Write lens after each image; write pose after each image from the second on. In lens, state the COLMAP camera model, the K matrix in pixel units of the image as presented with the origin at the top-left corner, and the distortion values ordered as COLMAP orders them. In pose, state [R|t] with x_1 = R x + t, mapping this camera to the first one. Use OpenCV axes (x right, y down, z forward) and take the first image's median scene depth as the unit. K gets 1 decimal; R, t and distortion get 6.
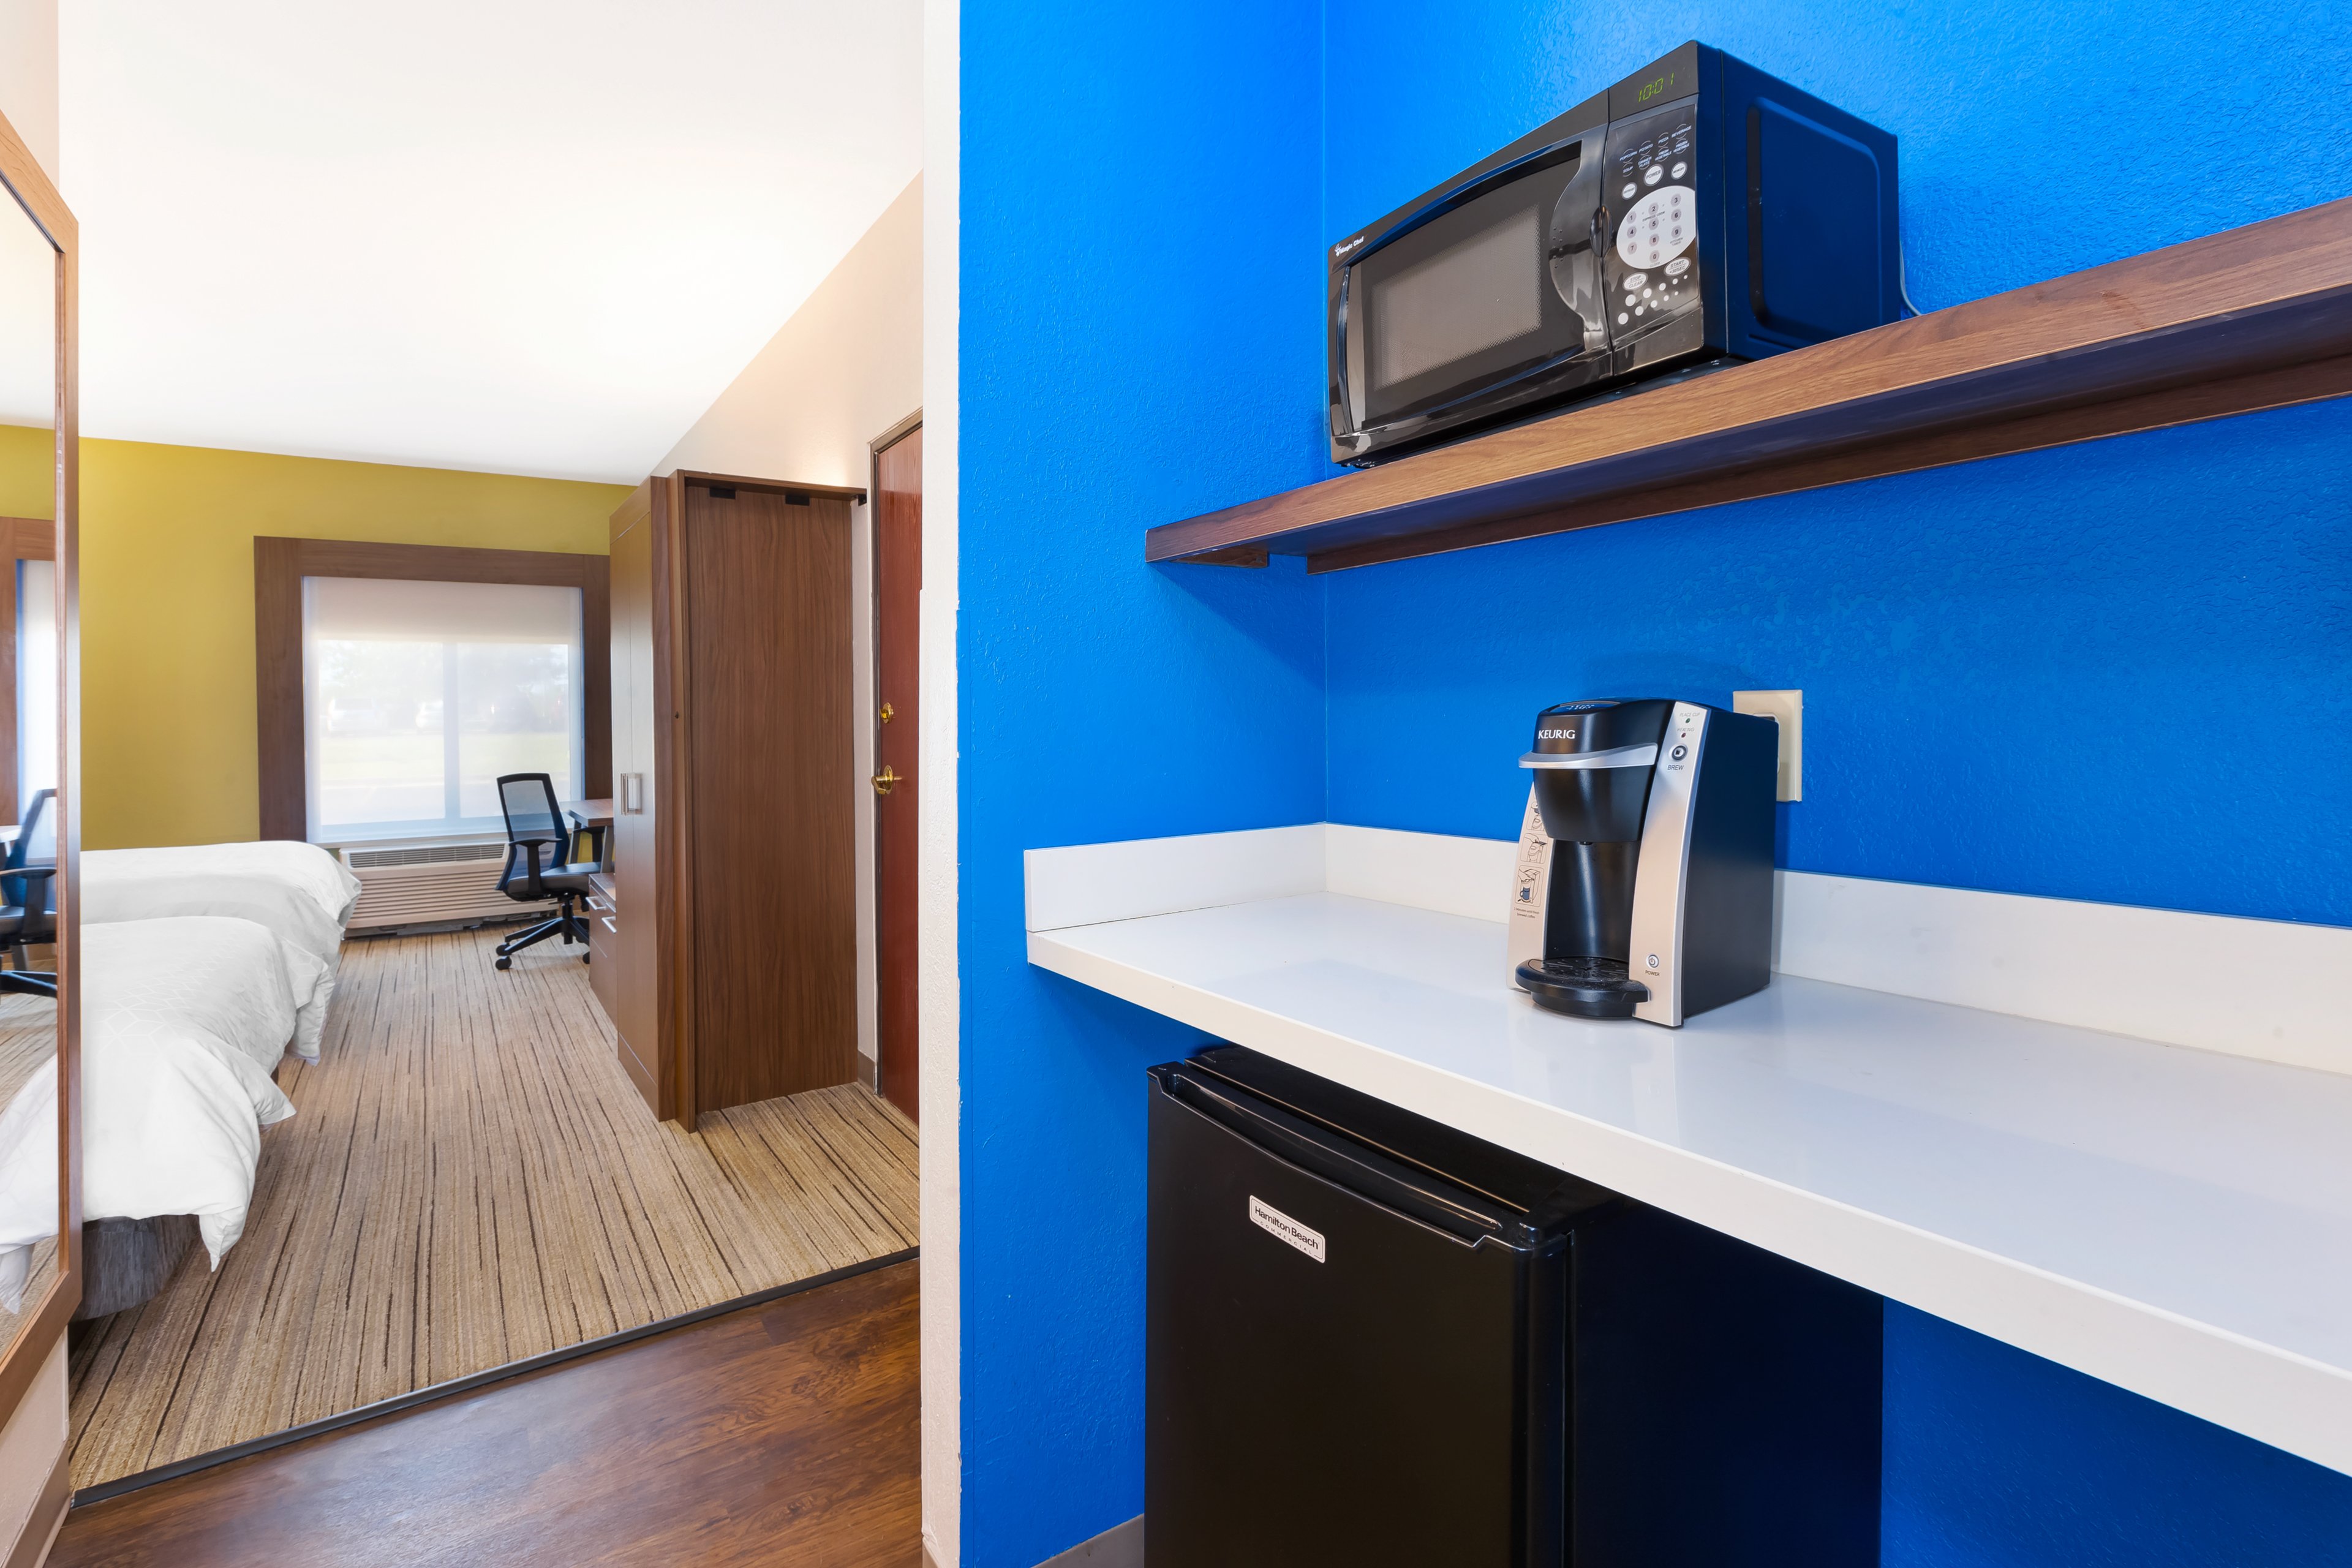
lens RADIAL K [[1103.3, 0, 1177.9], [0, 1103.3, 699.7], [0, 0, 1]] dist [0.001447, 0.000074]
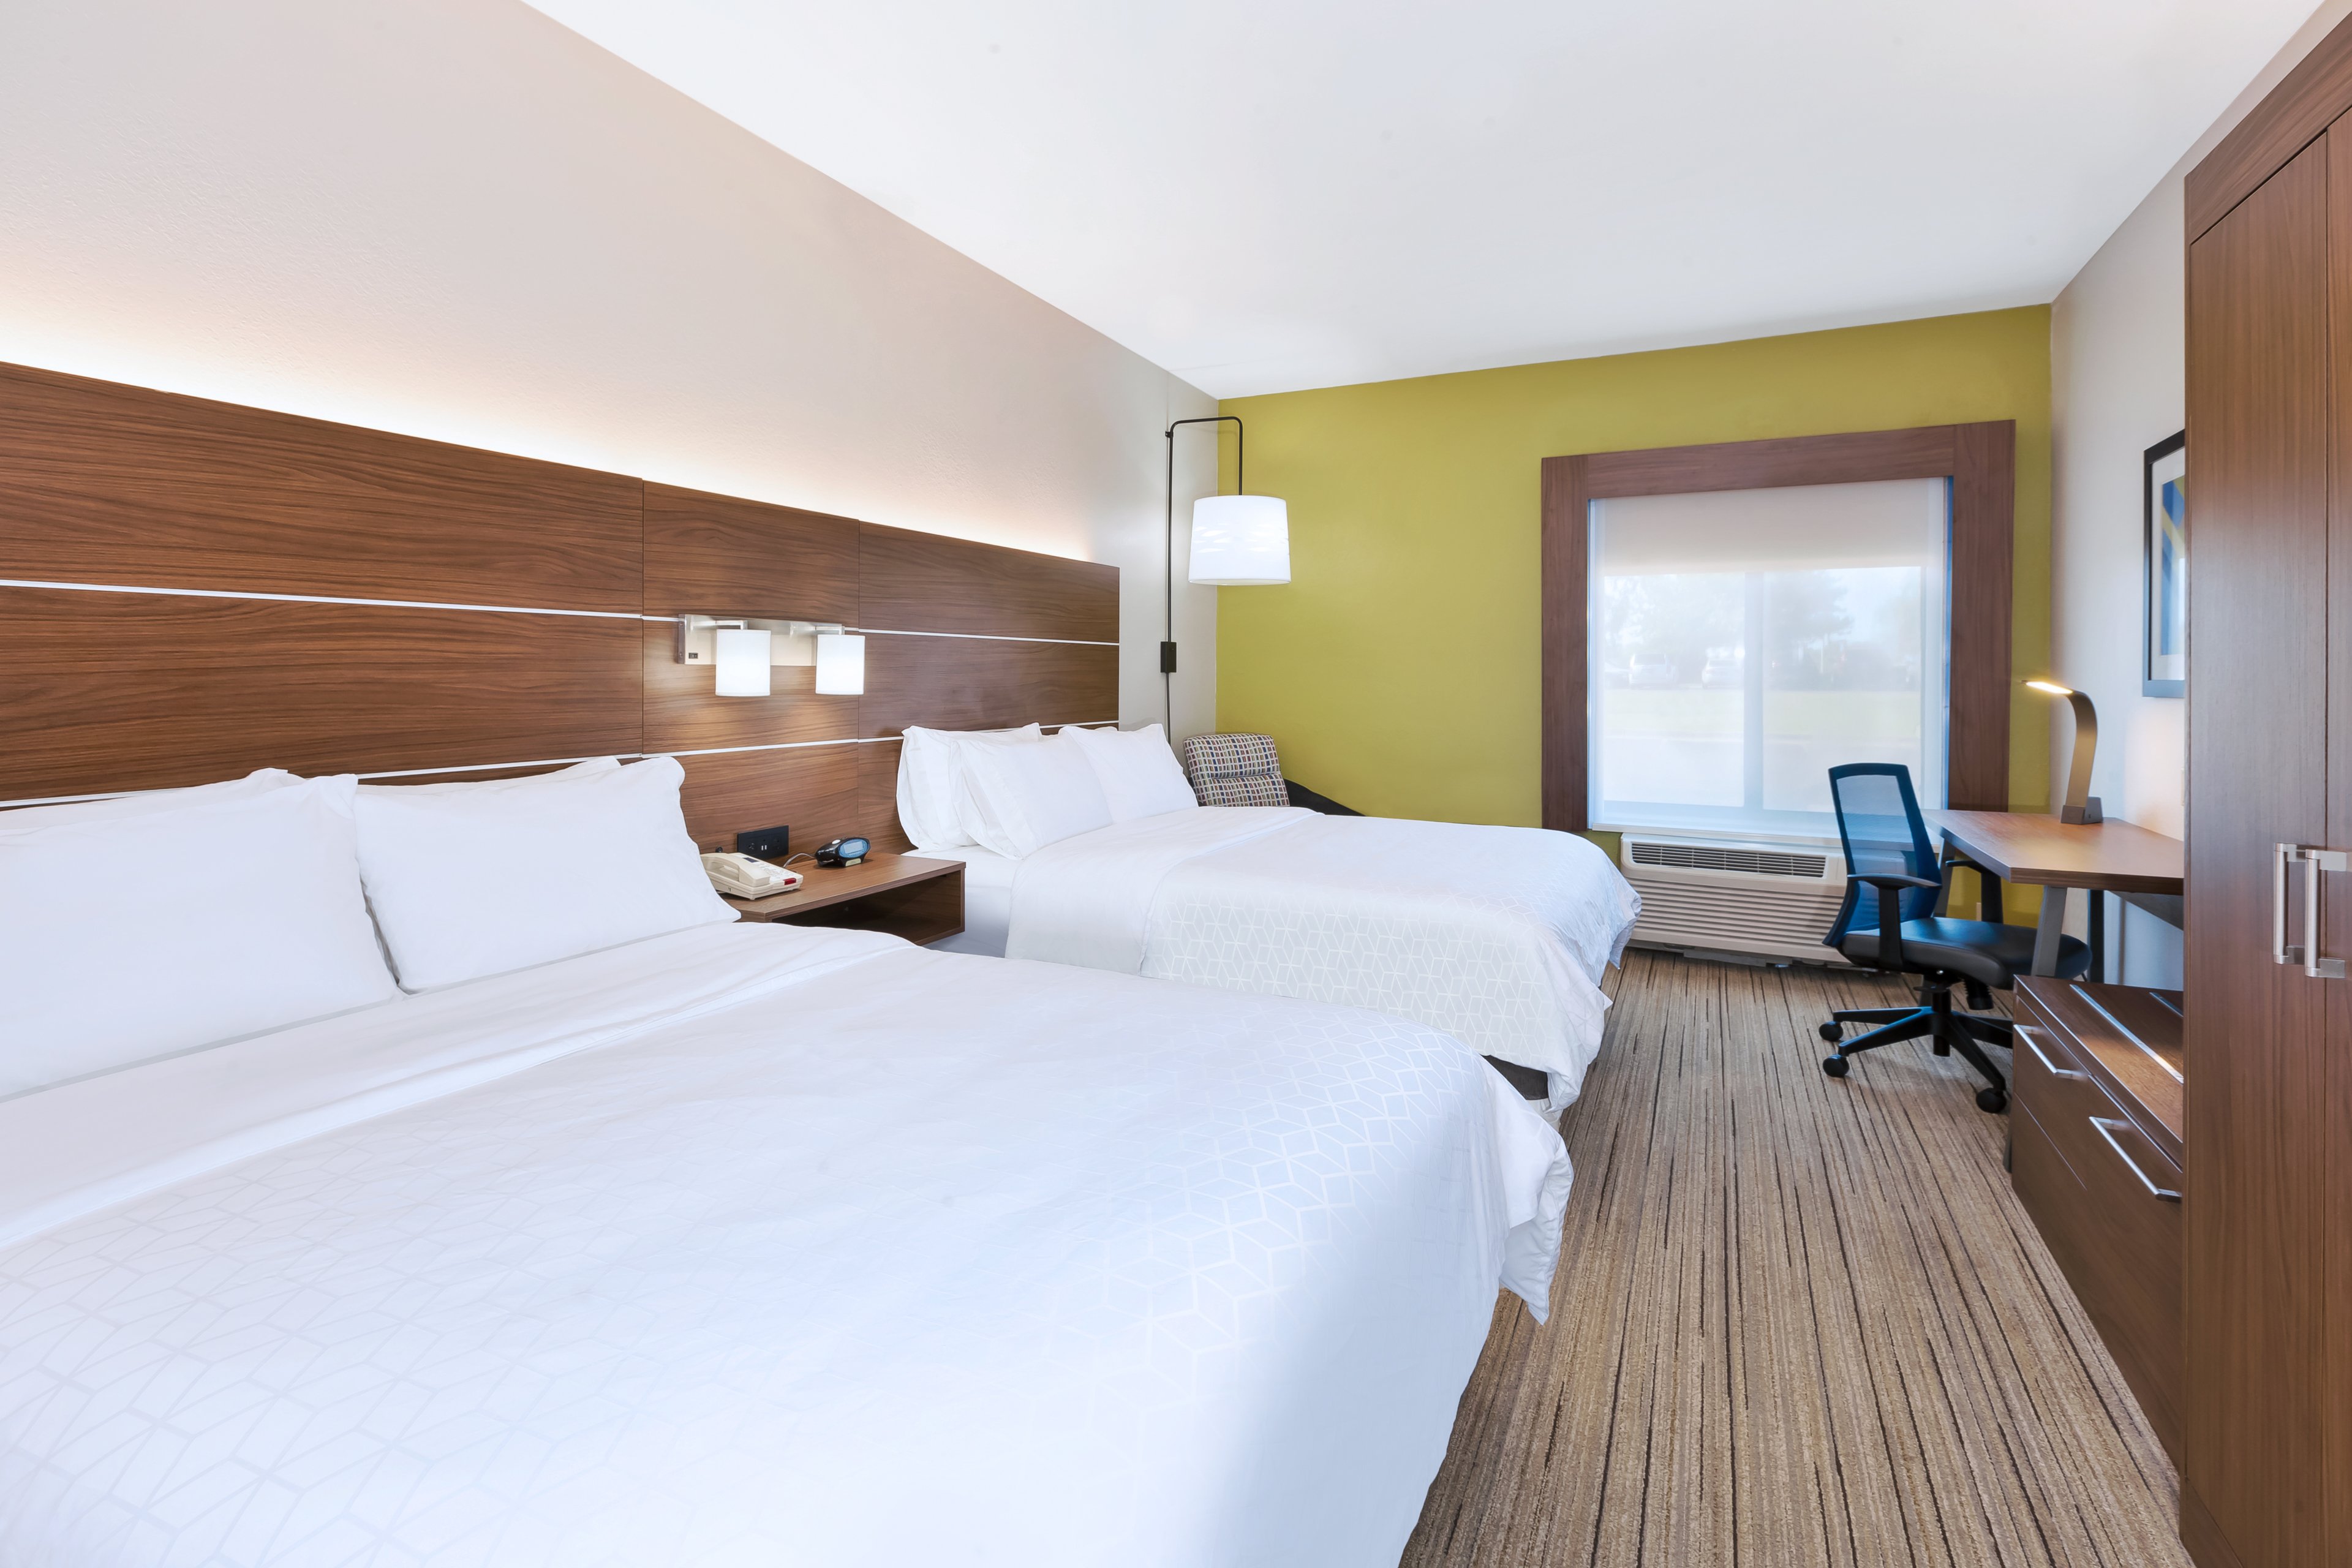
lens RADIAL K [[1064.2, 0, 1182.6], [0, 1064.2, 674.2], [0, 0, 1]] dist [0.000966, 0.000326]
pose [[0.491537, 0.020136, -0.870624, -0.260425], [-0.006398, 0.999789, 0.019511, 0.006537], [0.870833, -0.004021, 0.491563, 0.364993]]
